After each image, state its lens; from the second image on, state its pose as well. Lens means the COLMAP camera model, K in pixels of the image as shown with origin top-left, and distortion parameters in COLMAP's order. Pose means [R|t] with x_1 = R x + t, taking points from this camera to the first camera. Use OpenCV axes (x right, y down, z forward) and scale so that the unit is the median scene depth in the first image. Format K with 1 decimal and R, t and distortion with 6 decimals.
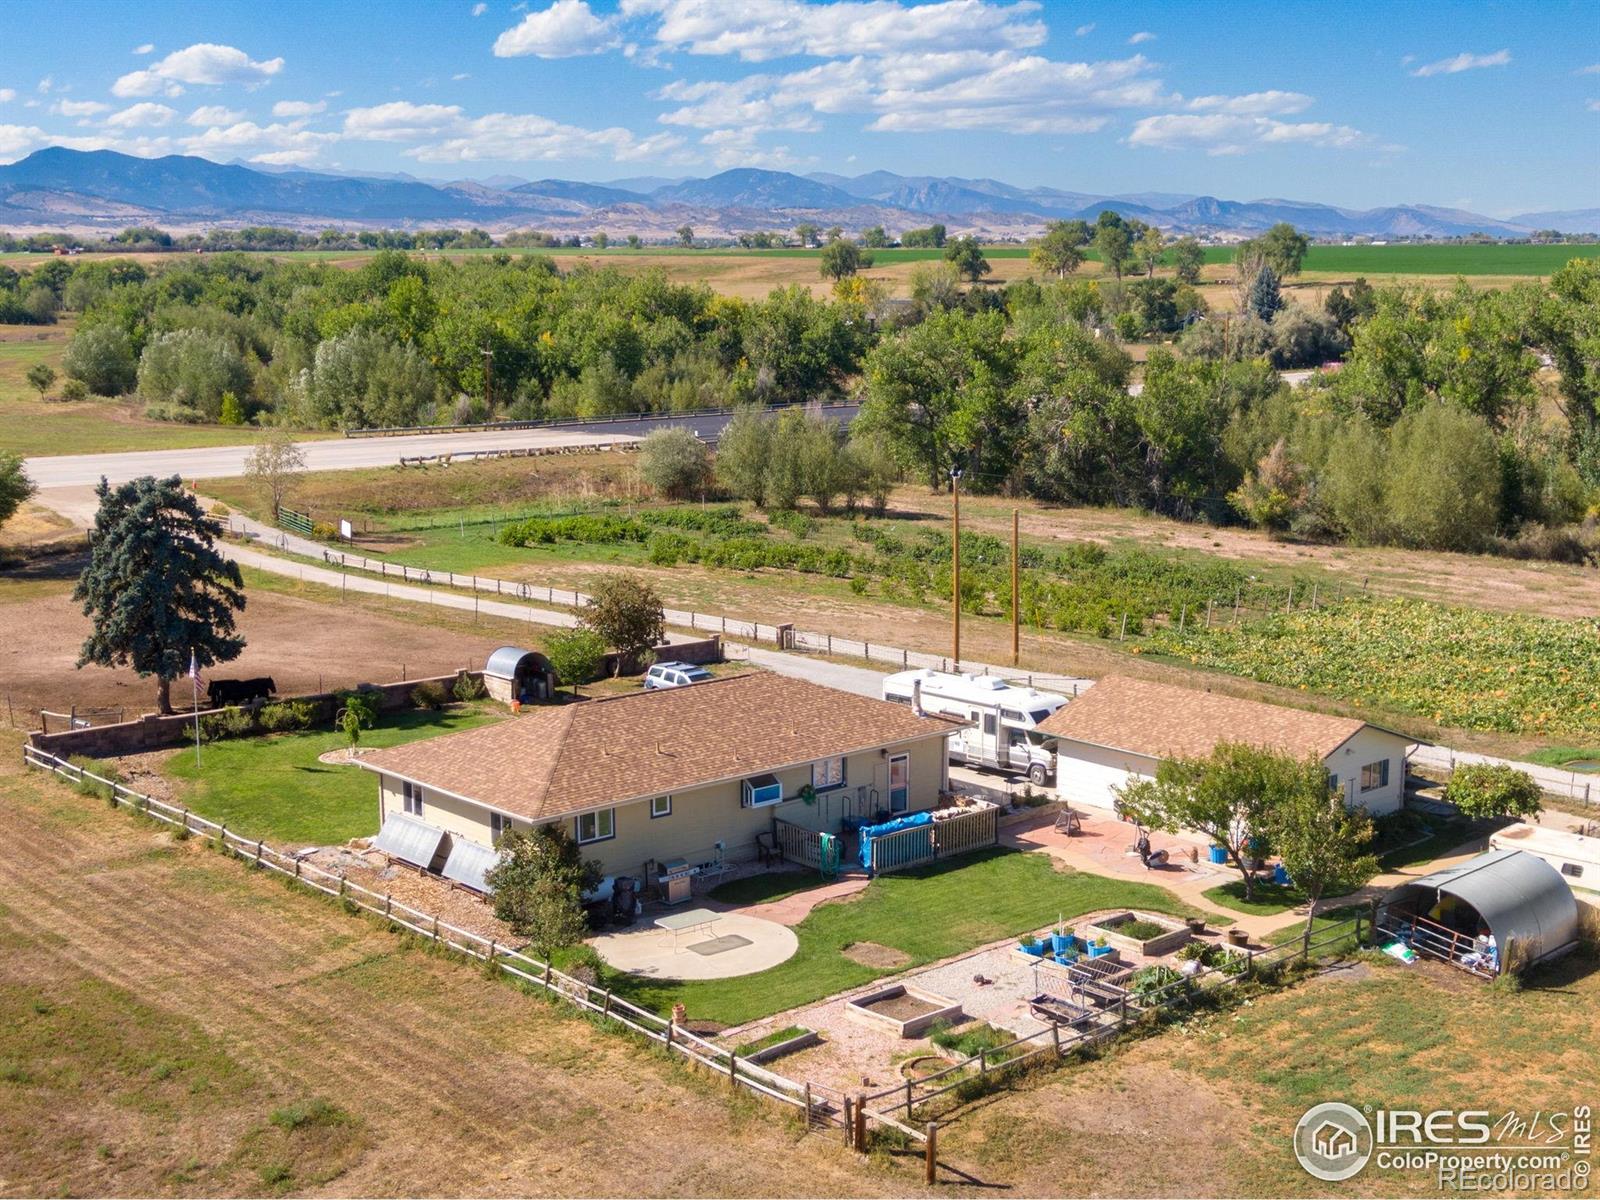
lens RADIAL K [[2019.7, 0, 821.8], [0, 2019.7, 600.3], [0, 0, 1]] dist [0.021856, -0.085313]
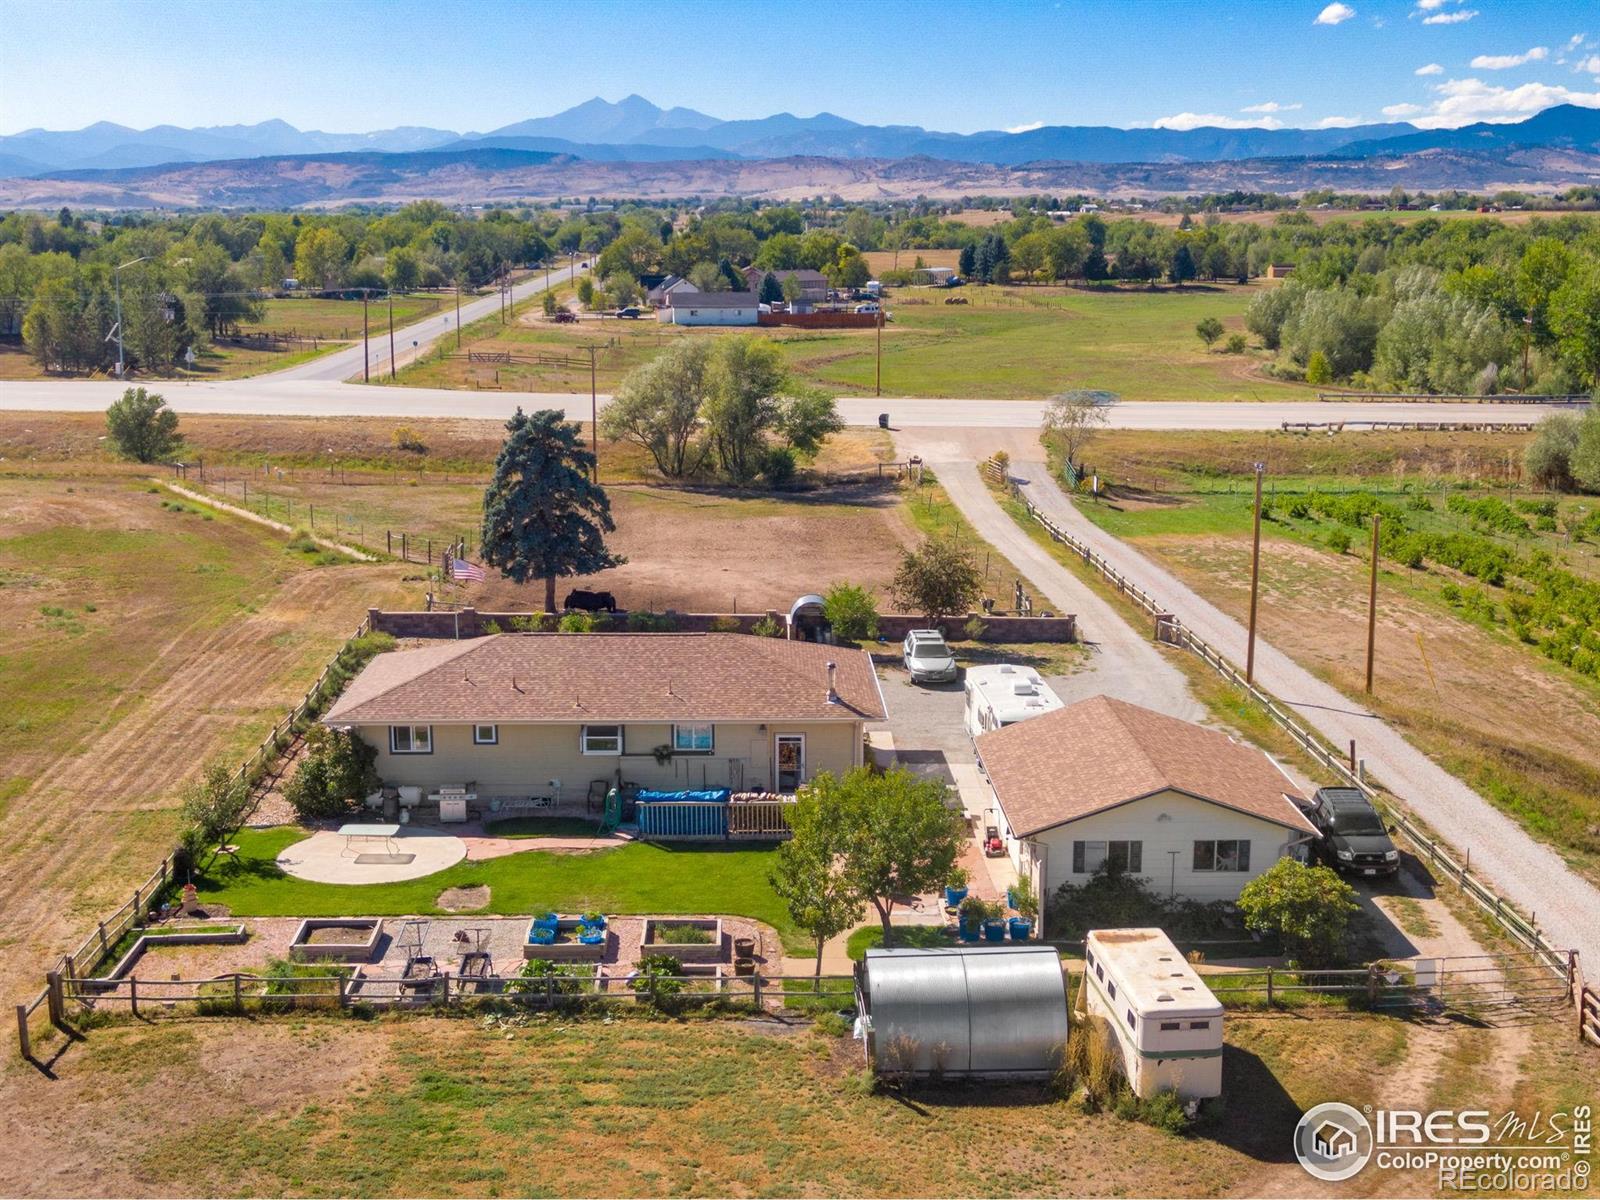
lens RADIAL K [[2019.7, 0, 821.8], [0, 2019.7, 600.3], [0, 0, 1]] dist [0.021856, -0.085313]
pose [[0.763552, 0.125767, -0.633381, 0.547215], [-0.112877, 0.991744, 0.060850, -0.040932], [0.635804, 0.025032, 0.771444, 0.210563]]
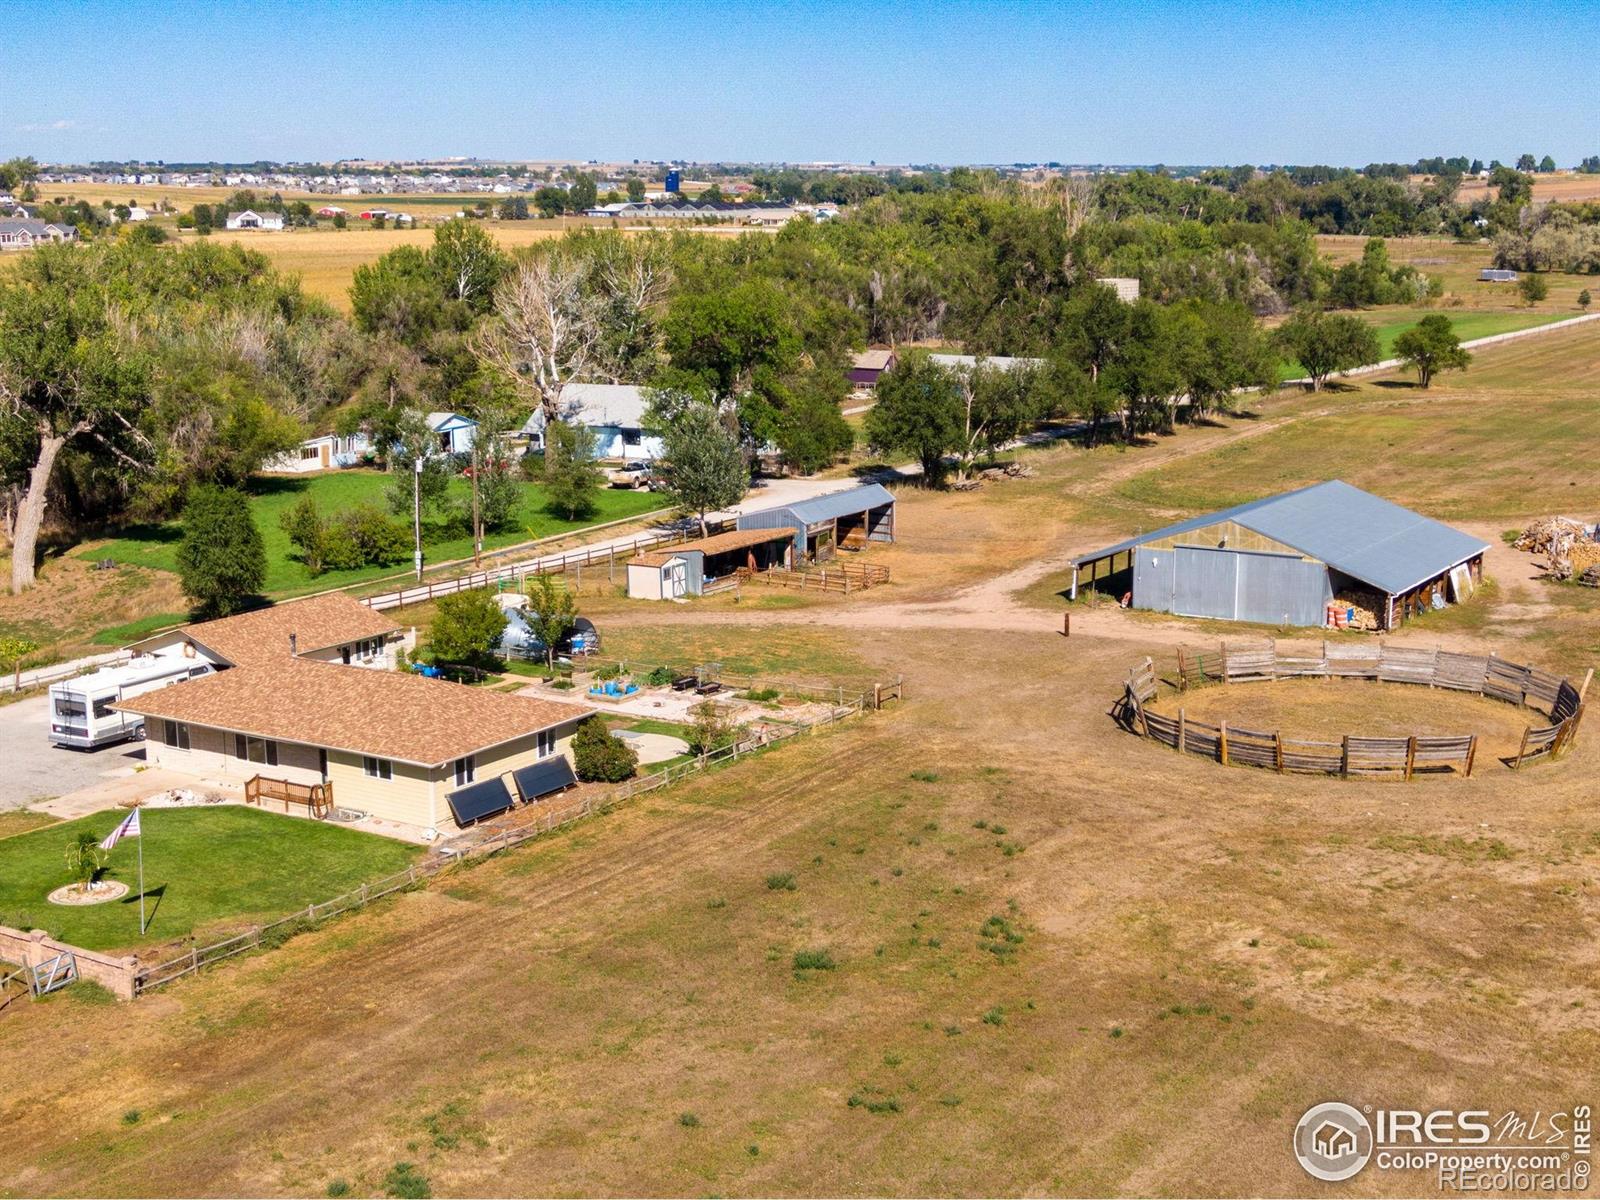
lens RADIAL K [[2307.0, 0, 820.7], [0, 2307.0, 605.5], [0, 0, 1]] dist [0.045712, -0.285676]
pose [[-0.271625, -0.171536, 0.946993, -1.220521], [0.171446, 0.959623, 0.223000, -0.212957], [-0.947009, 0.222931, -0.231248, 0.853335]]
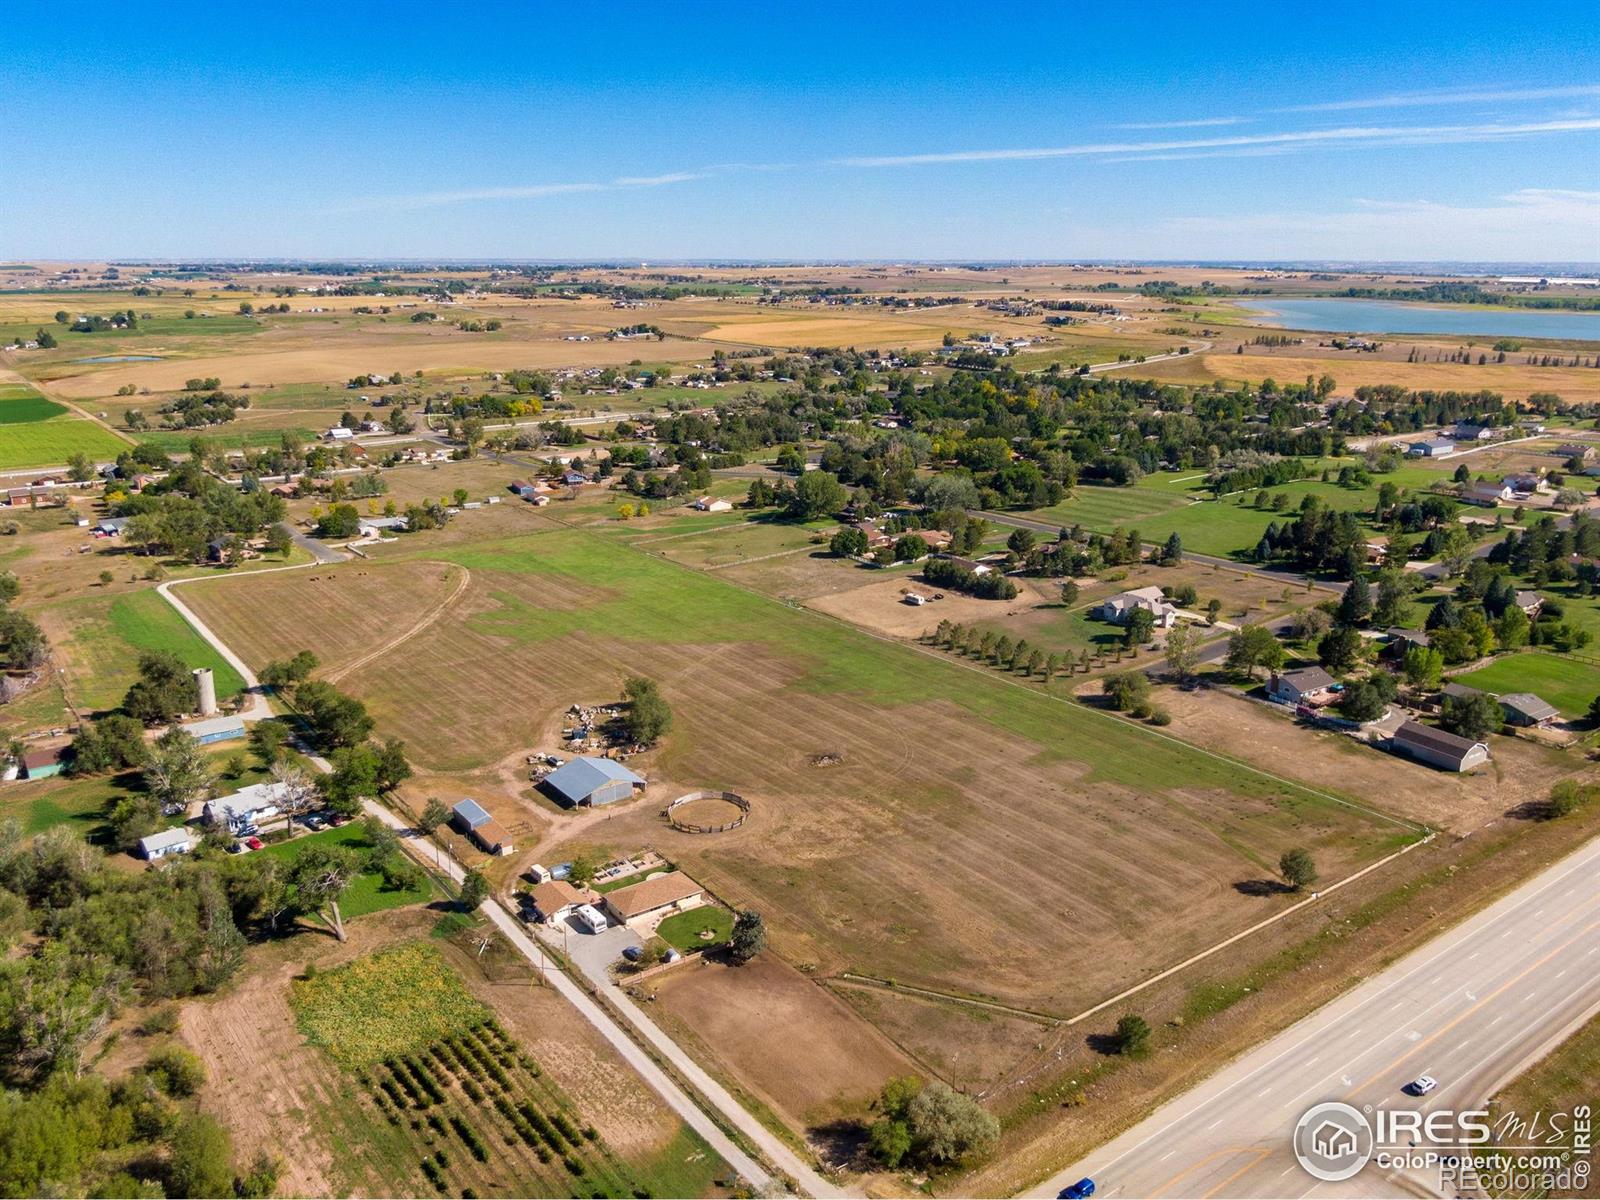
lens RADIAL K [[1232.0, 0, 800.0], [0, 1232.0, 600.0], [0, 0, 1]] dist [0.056137, -0.104271]
pose [[-0.994343, -0.021664, 0.103981, -0.746052], [0.025253, 0.902686, 0.429559, -1.968254], [-0.103168, 0.429755, -0.897032, 3.291695]]
